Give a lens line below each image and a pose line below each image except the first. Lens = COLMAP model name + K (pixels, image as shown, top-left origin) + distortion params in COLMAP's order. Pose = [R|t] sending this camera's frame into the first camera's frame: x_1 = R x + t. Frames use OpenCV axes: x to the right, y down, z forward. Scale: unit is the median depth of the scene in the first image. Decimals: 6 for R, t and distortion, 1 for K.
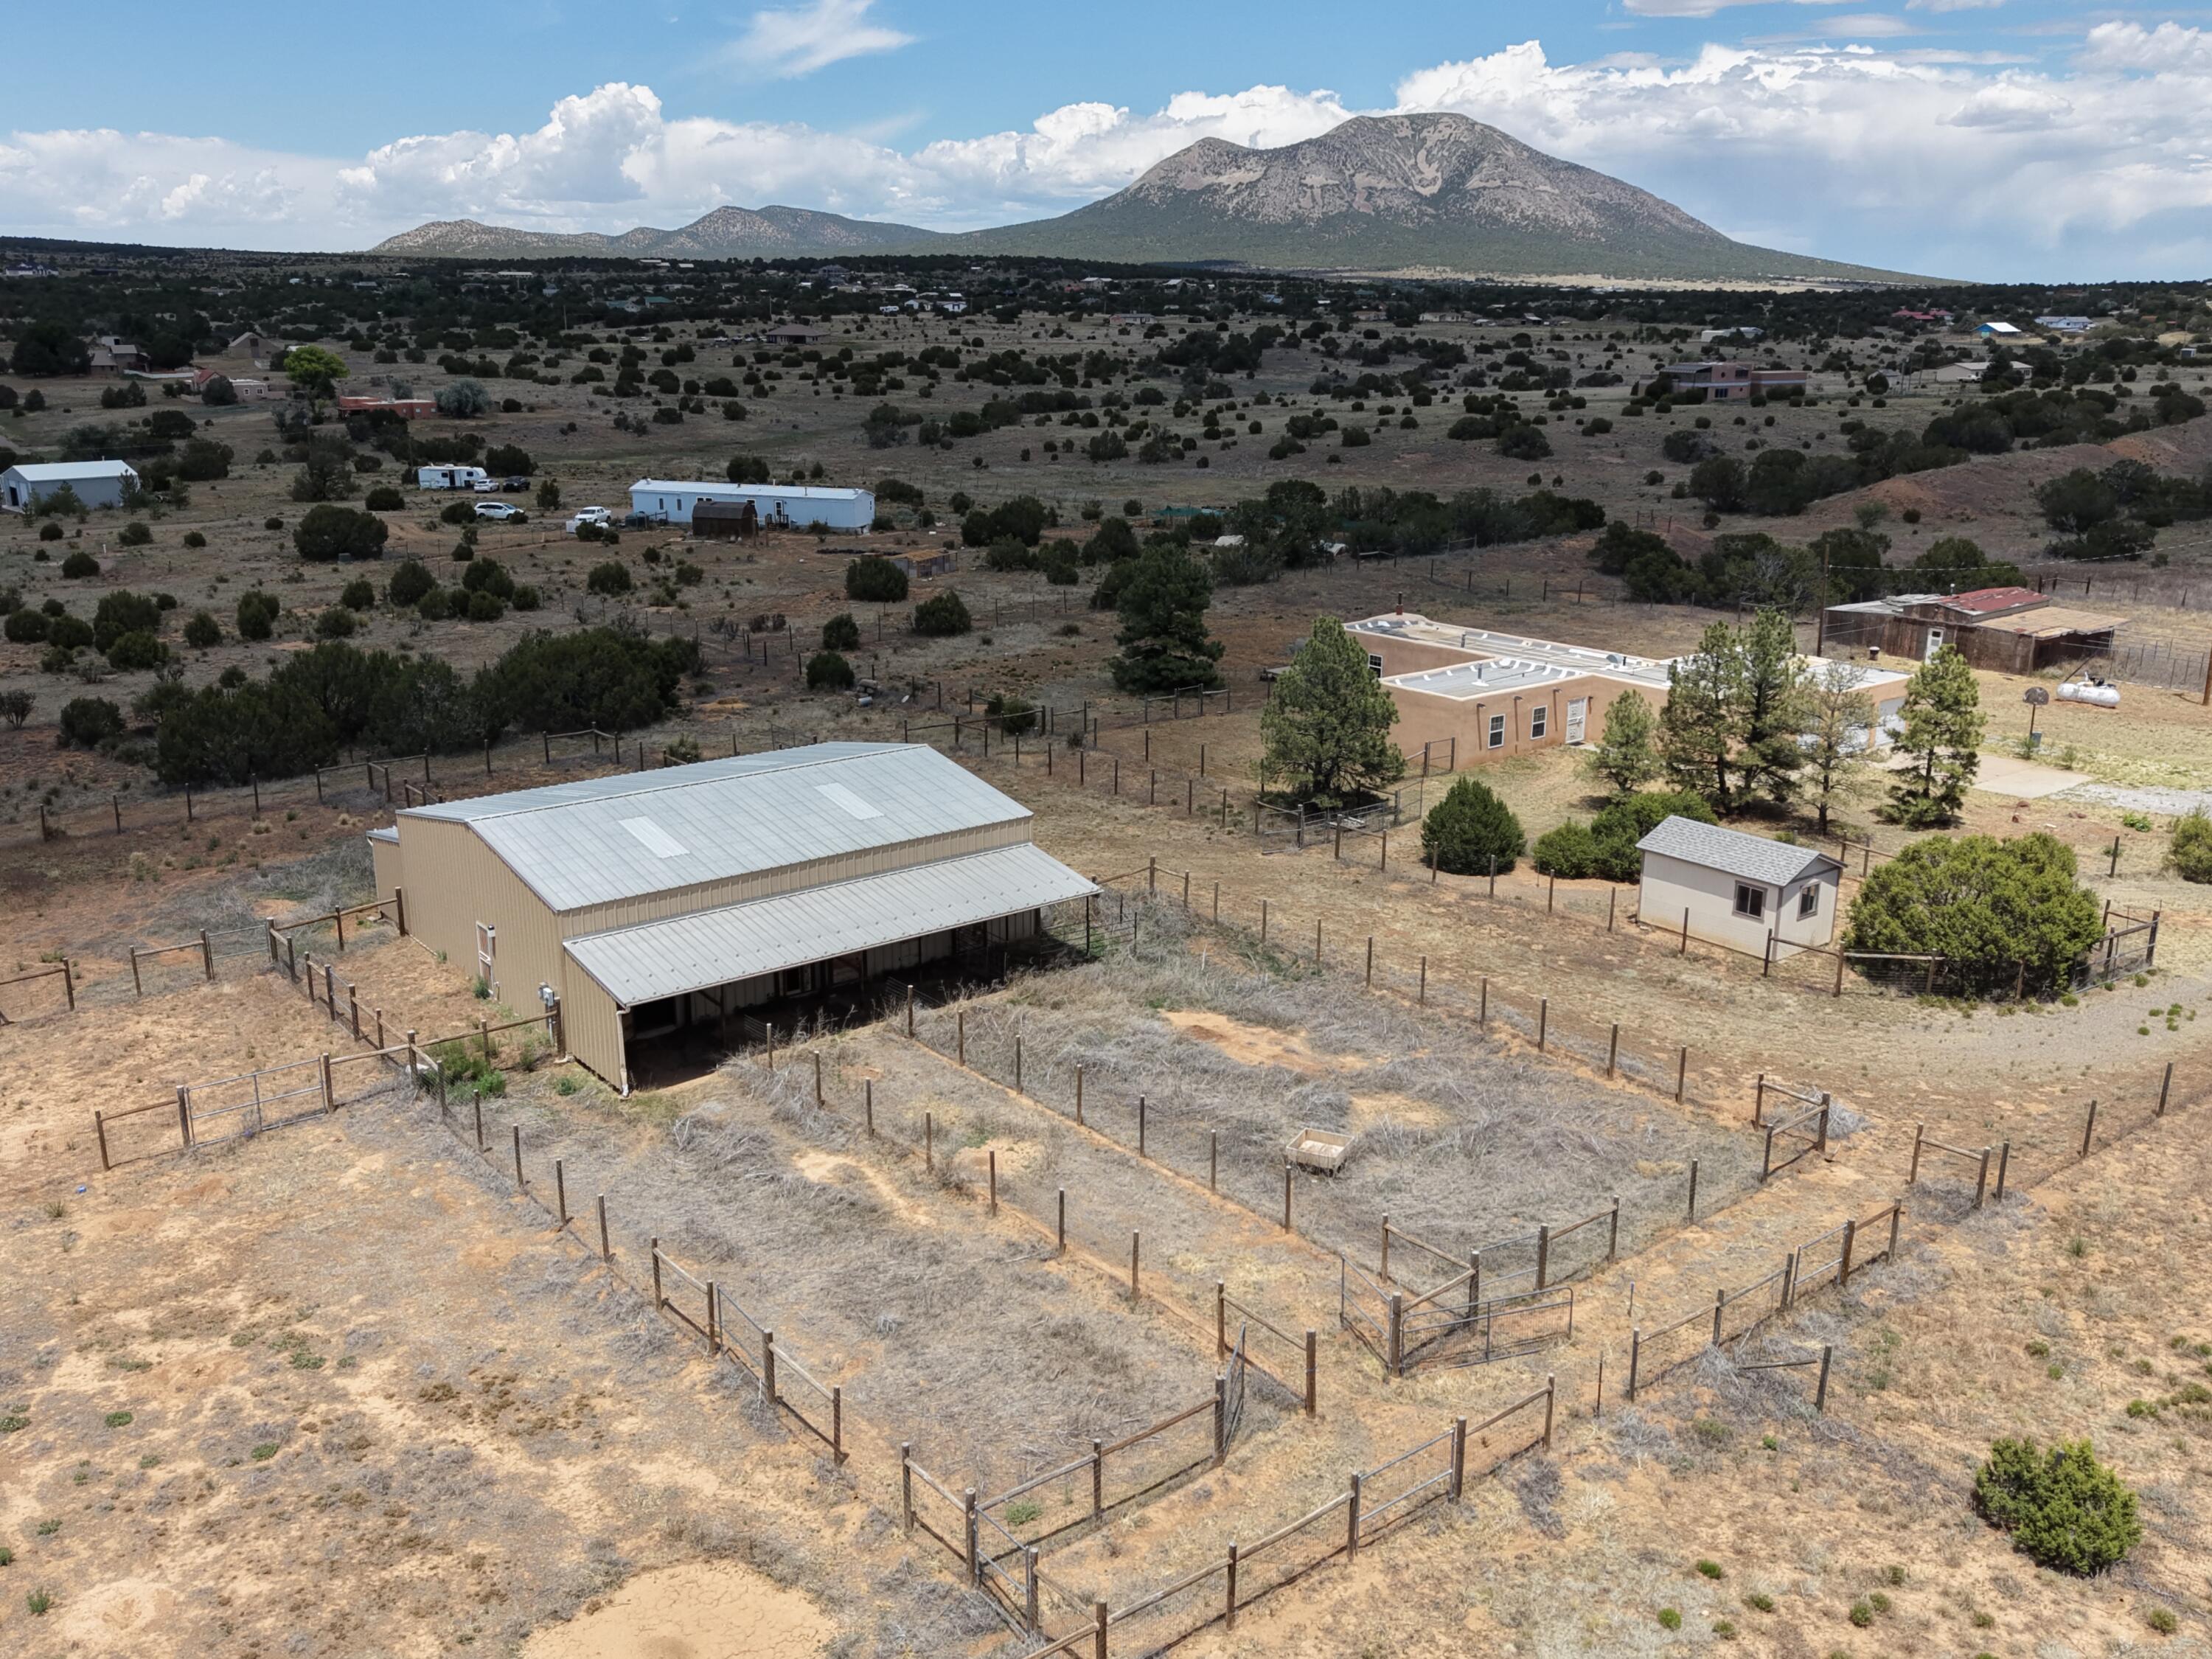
lens RADIAL K [[1863.0, 0, 1098.6], [0, 1863.0, 829.2], [0, 0, 1]] dist [0.030522, -0.021661]
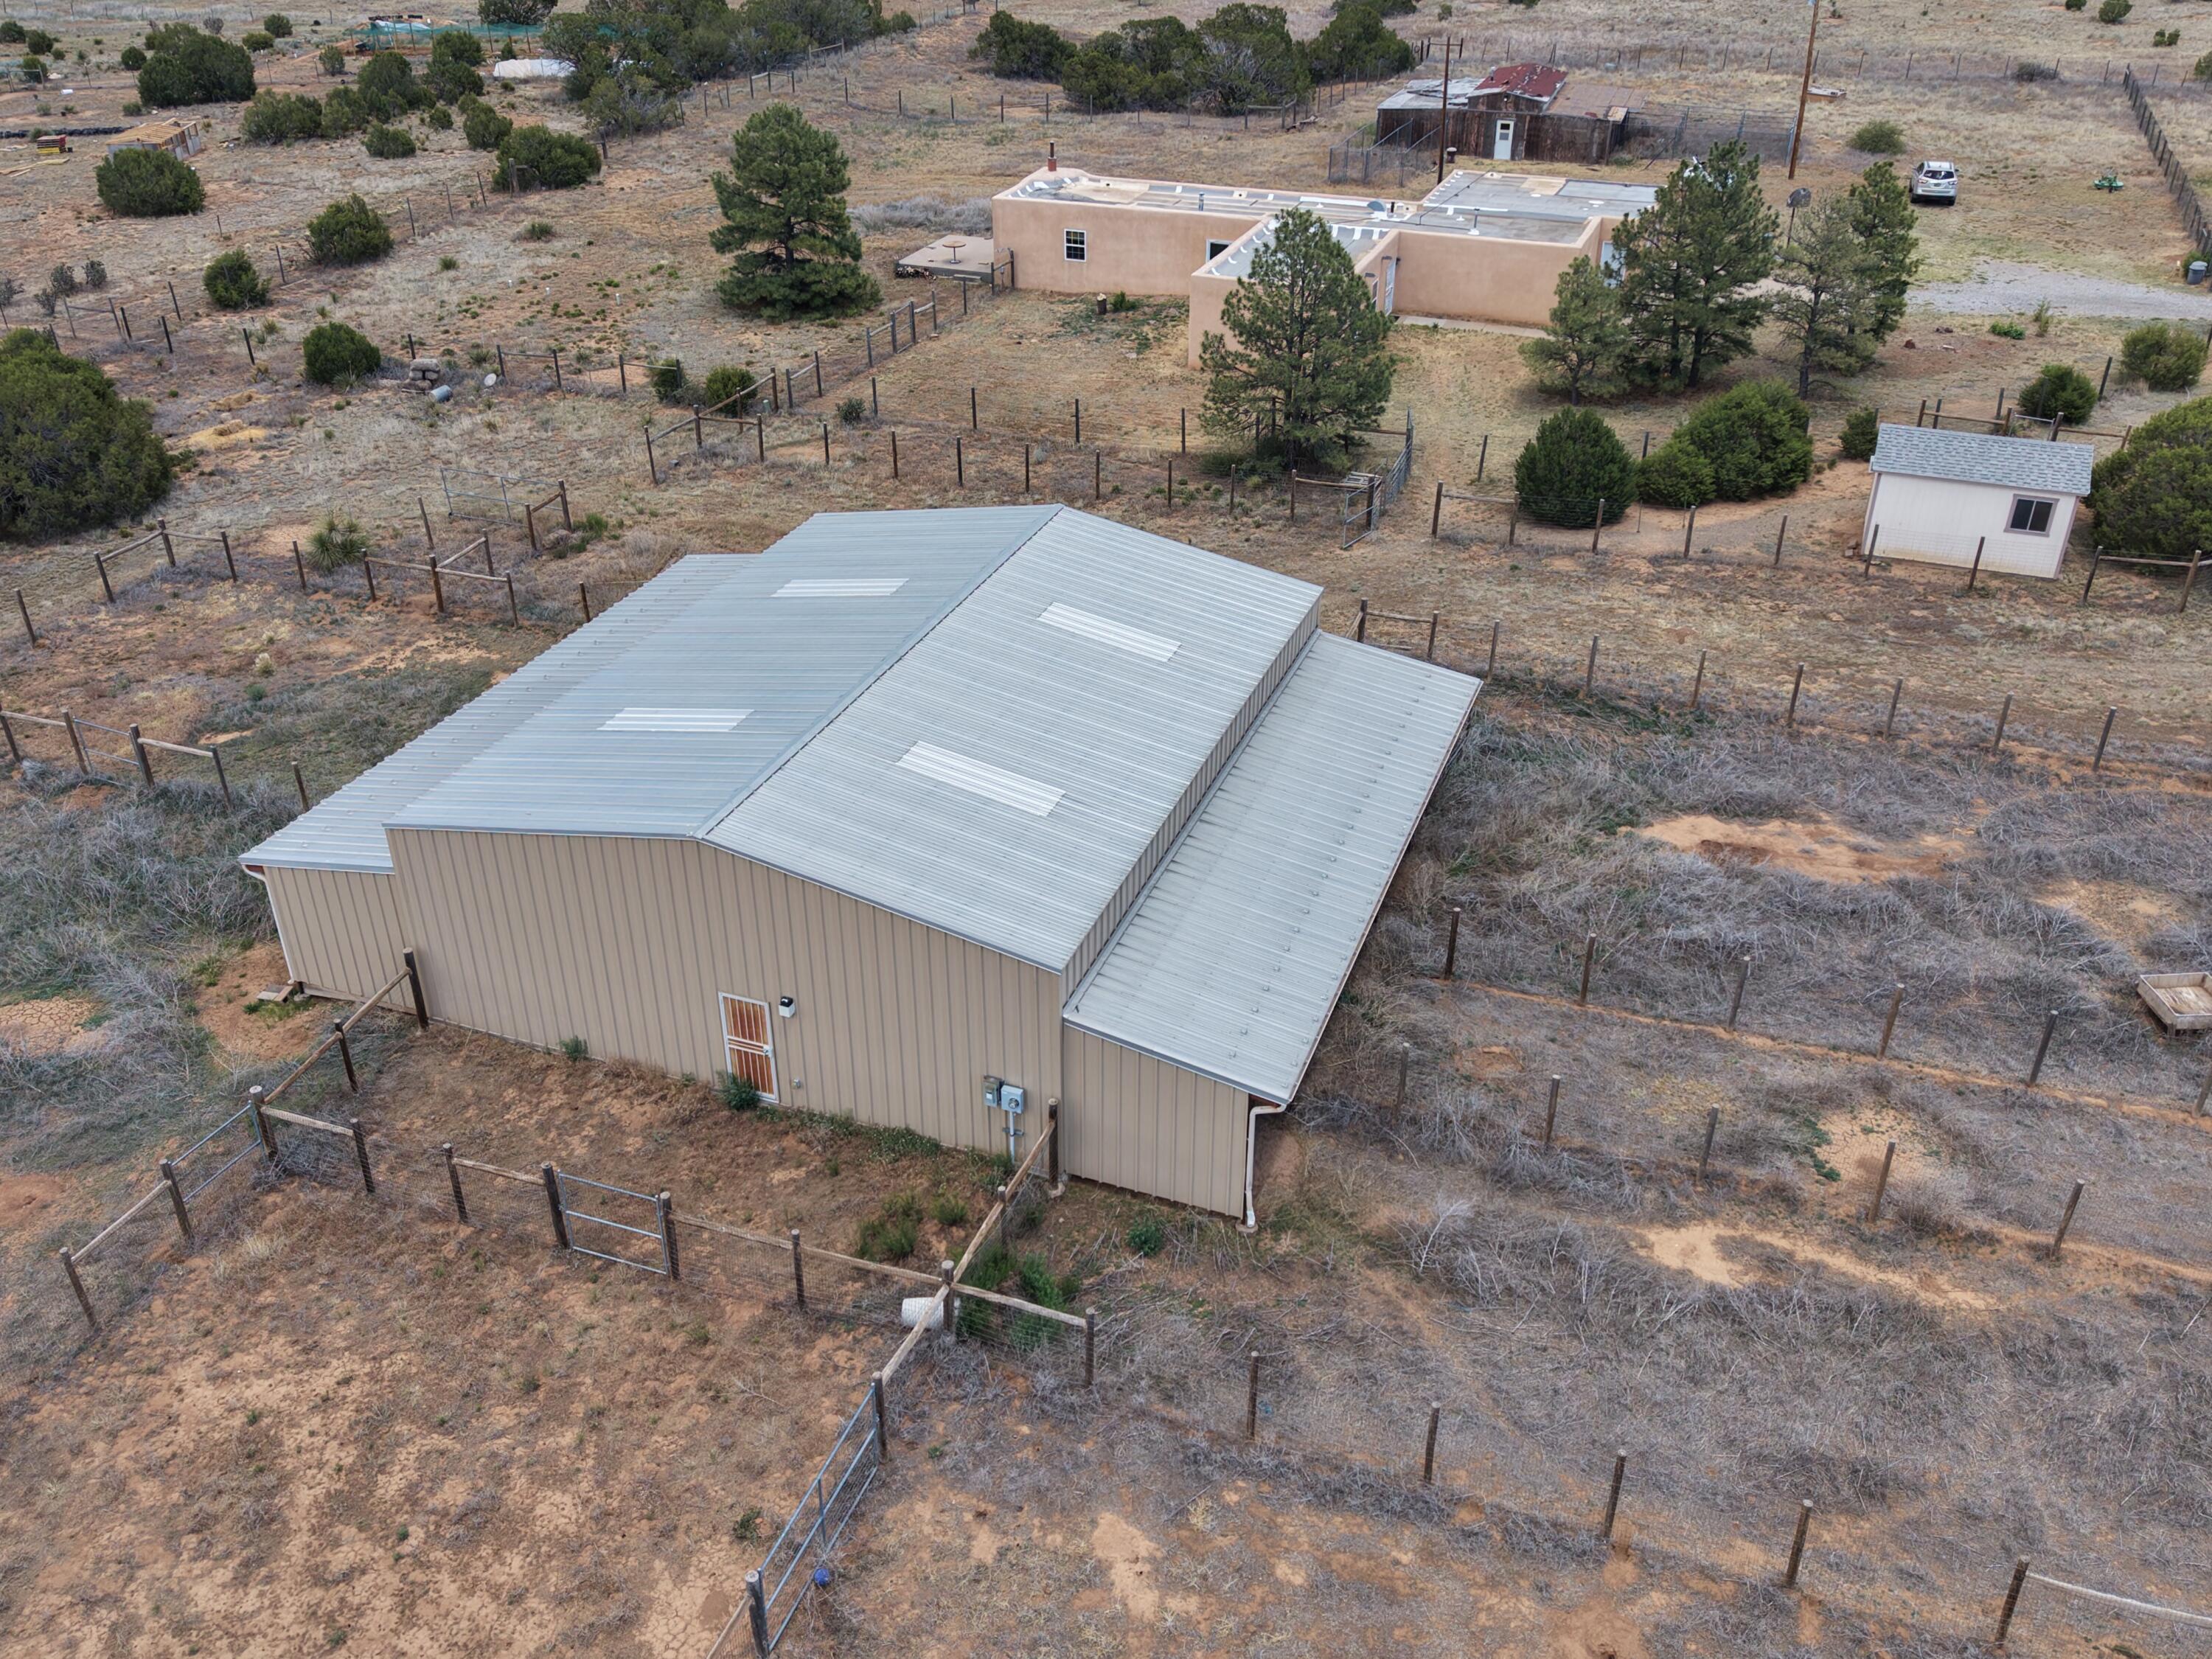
lens RADIAL K [[1822.0, 0, 1110.8], [0, 1822.0, 897.3], [0, 0, 1]] dist [0.011093, 0.003997]
pose [[0.855122, -0.283992, 0.433721, -0.475543], [0.143844, 0.933736, 0.327789, -0.147846], [-0.498071, -0.217911, 0.839309, 0.498137]]
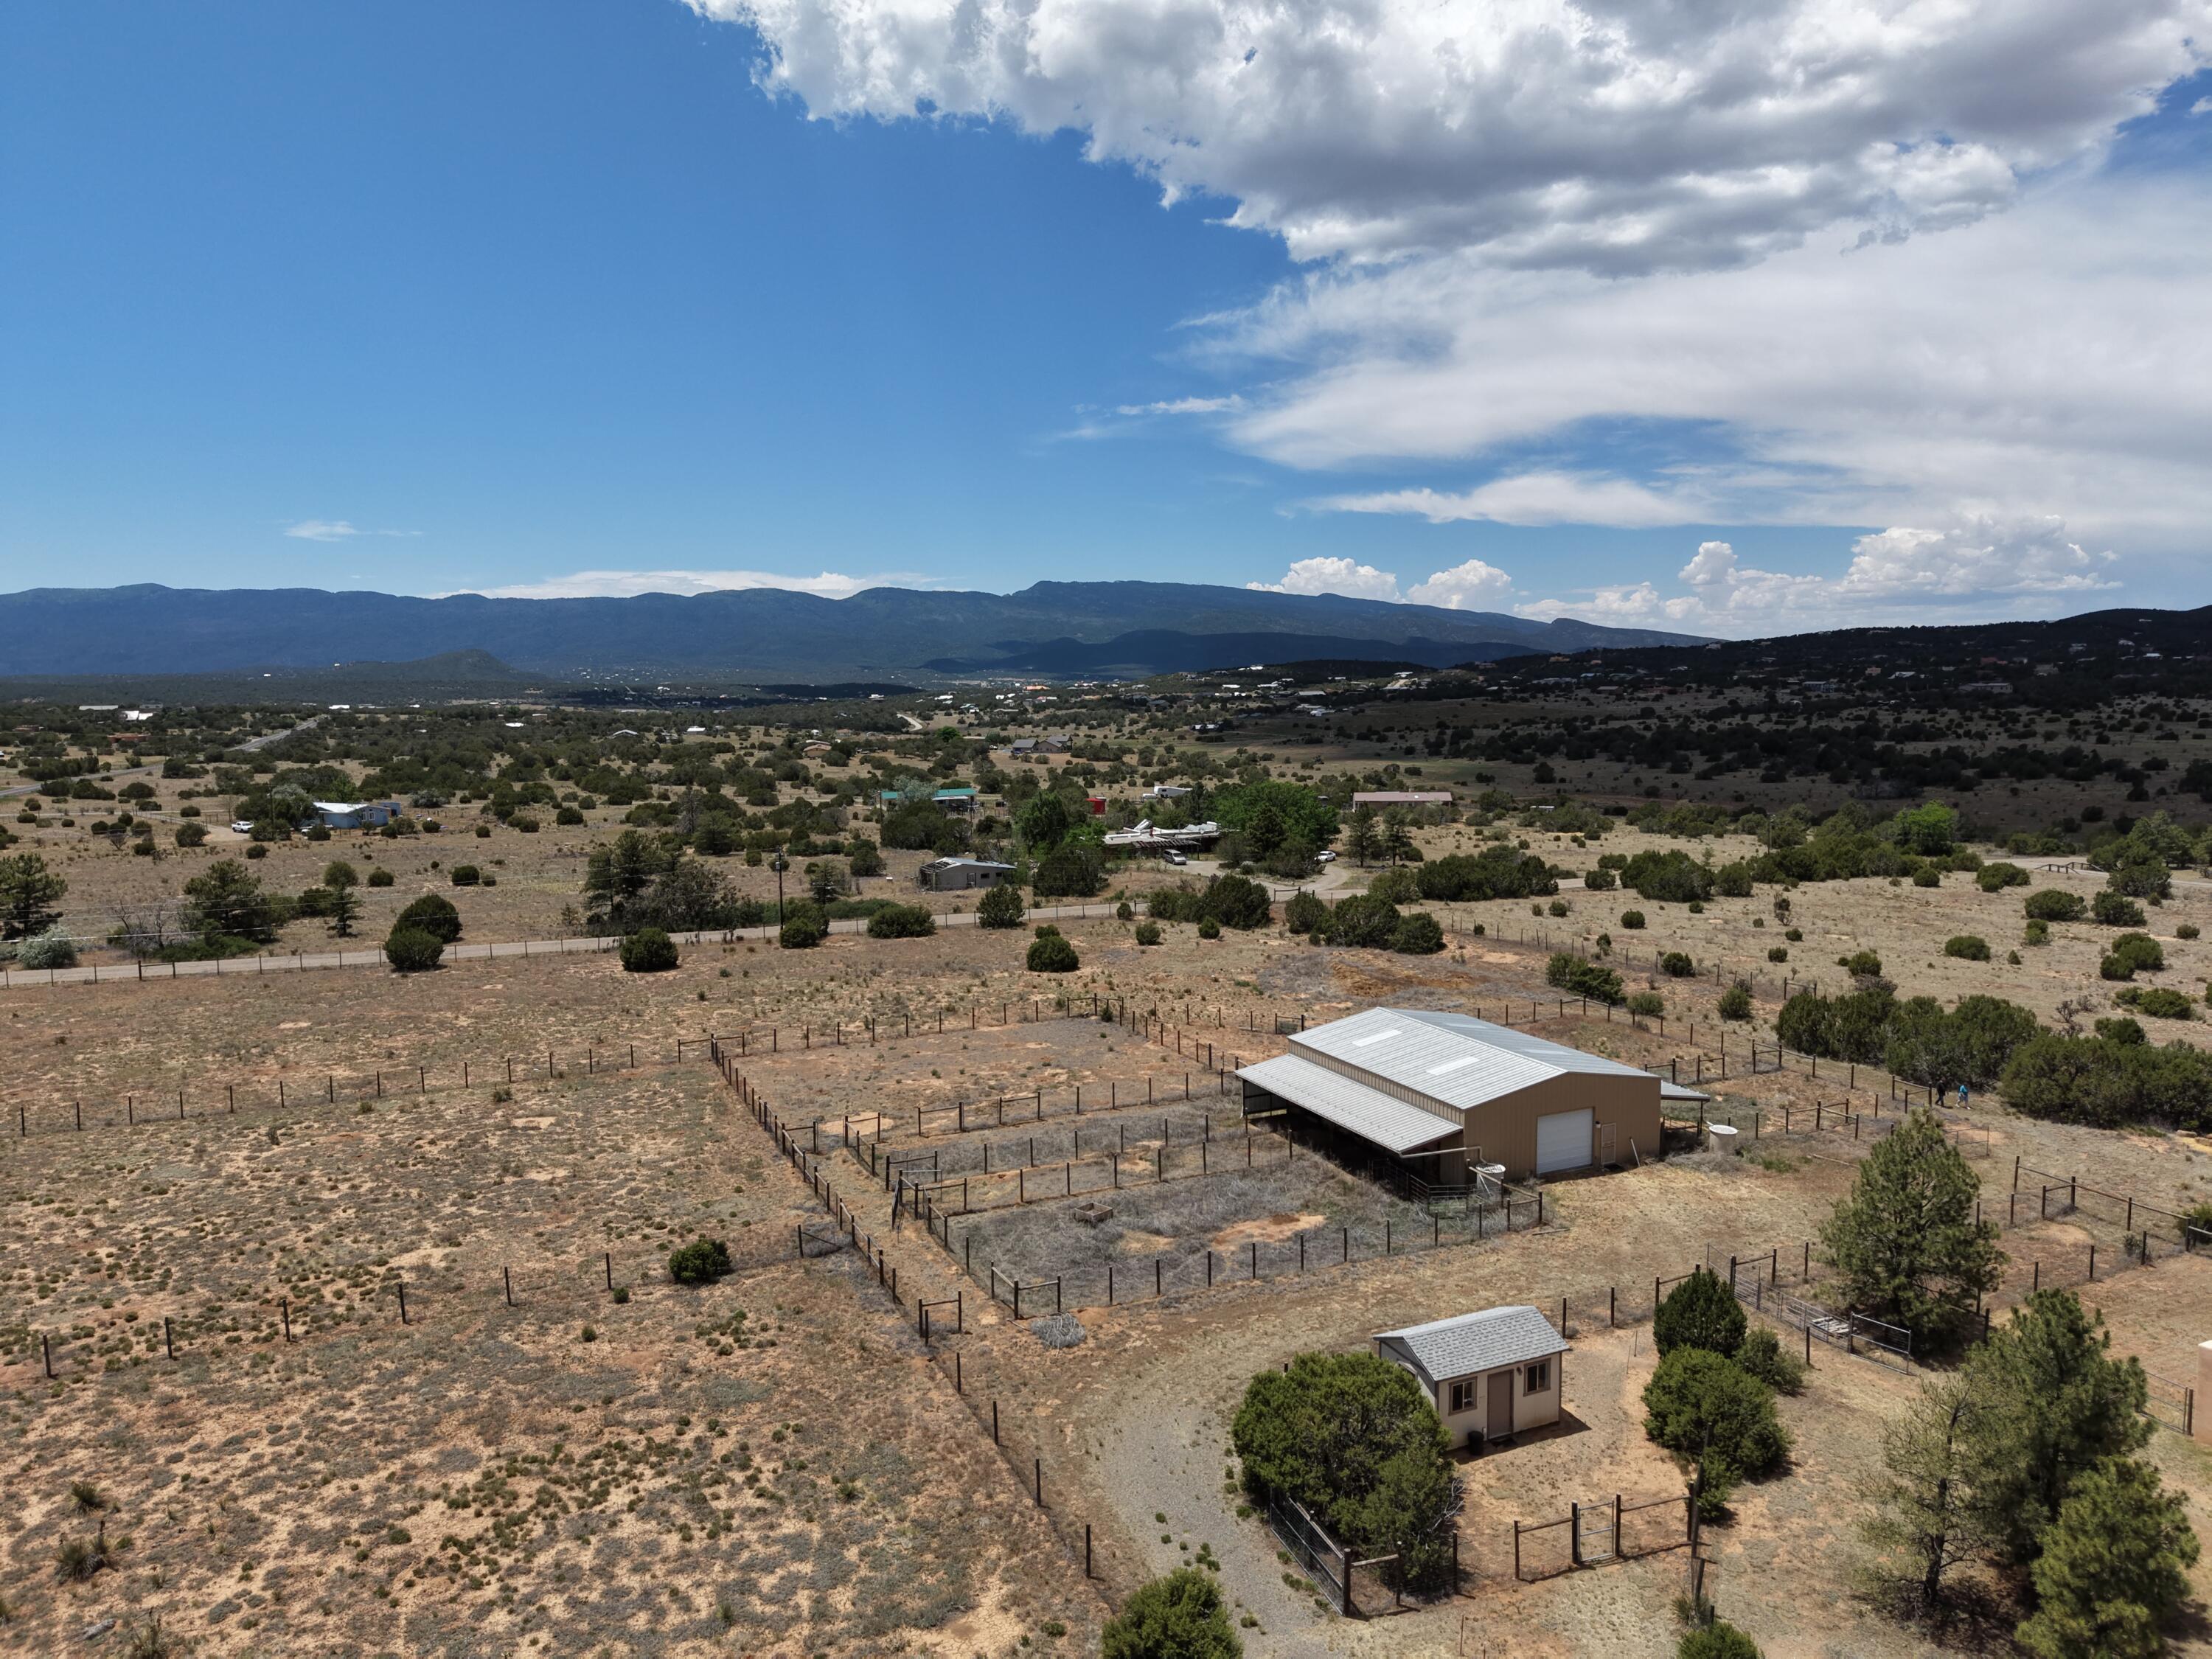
lens RADIAL K [[1482.6, 0, 1095.9], [0, 1482.6, 824.5], [0, 0, 1]] dist [0.036703, -0.035371]
pose [[-0.231933, 0.097662, -0.967817, 1.301222], [-0.257675, 0.953236, 0.157941, -0.377414], [0.937982, 0.286014, -0.195921, 0.987393]]
